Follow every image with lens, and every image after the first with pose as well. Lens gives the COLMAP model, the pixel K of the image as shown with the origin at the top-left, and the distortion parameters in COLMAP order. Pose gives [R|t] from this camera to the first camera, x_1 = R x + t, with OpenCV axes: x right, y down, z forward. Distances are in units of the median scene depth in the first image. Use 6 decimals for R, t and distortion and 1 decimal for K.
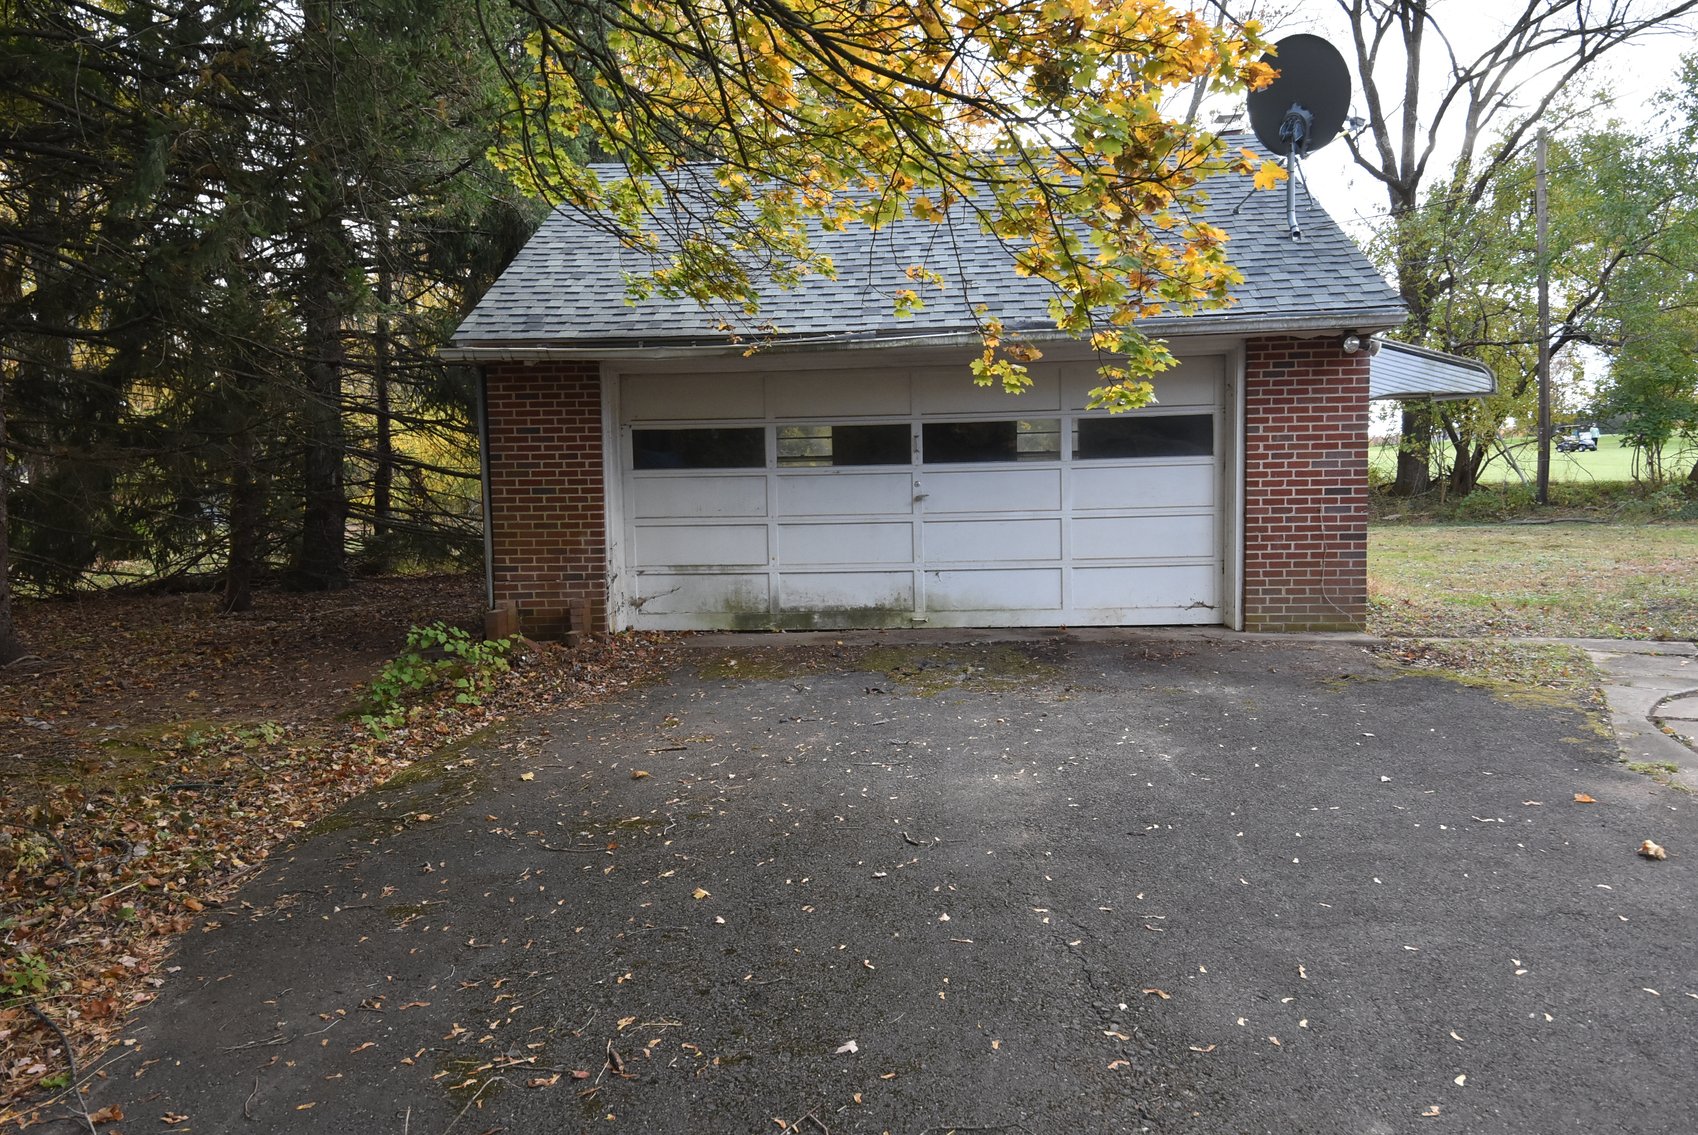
lens RADIAL K [[1207.2, 0, 848.7], [0, 1207.2, 571.2], [0, 0, 1]] dist [0.005286, -0.000571]
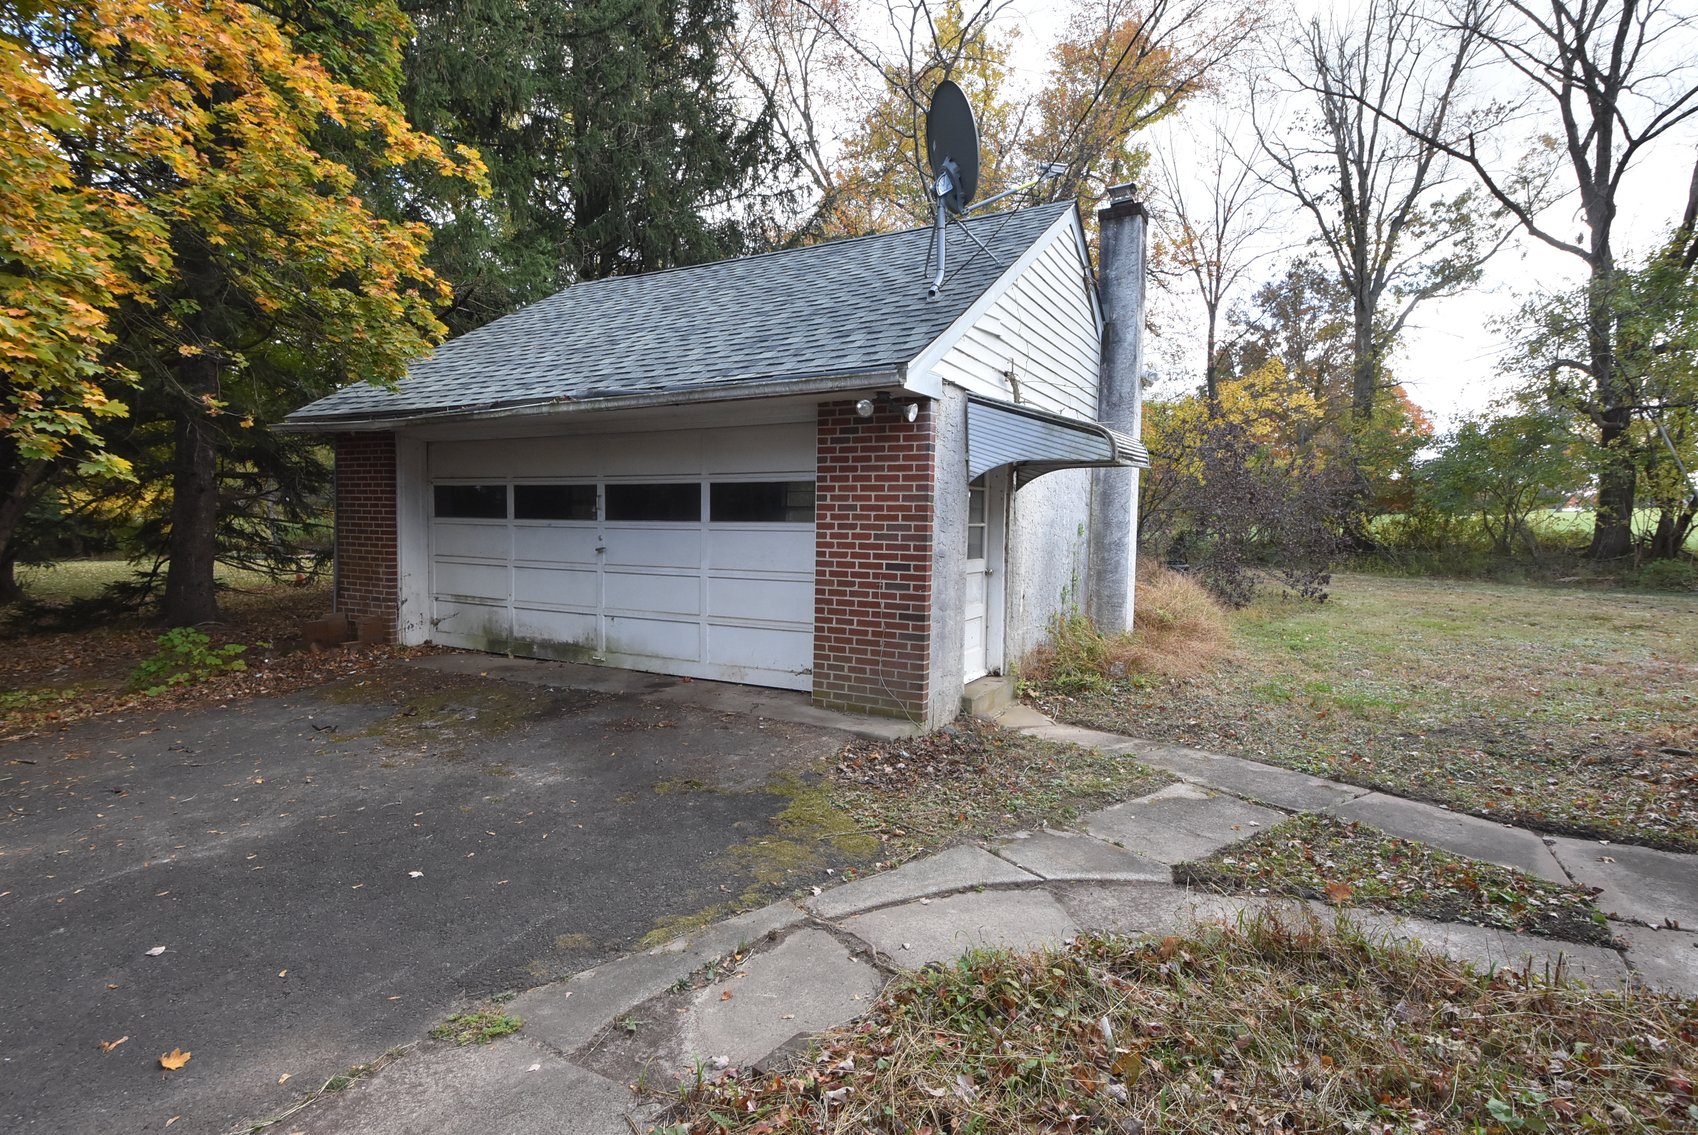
lens RADIAL K [[839.8, 0, 848.6], [0, 839.8, 565.3], [0, 0, 1]] dist [0.000517, -0.000034]
pose [[0.921758, 0.055045, -0.383838, 0.577909], [-0.060291, 0.998180, -0.001637, -0.060084], [0.383049, 0.024651, 0.923399, 0.368510]]
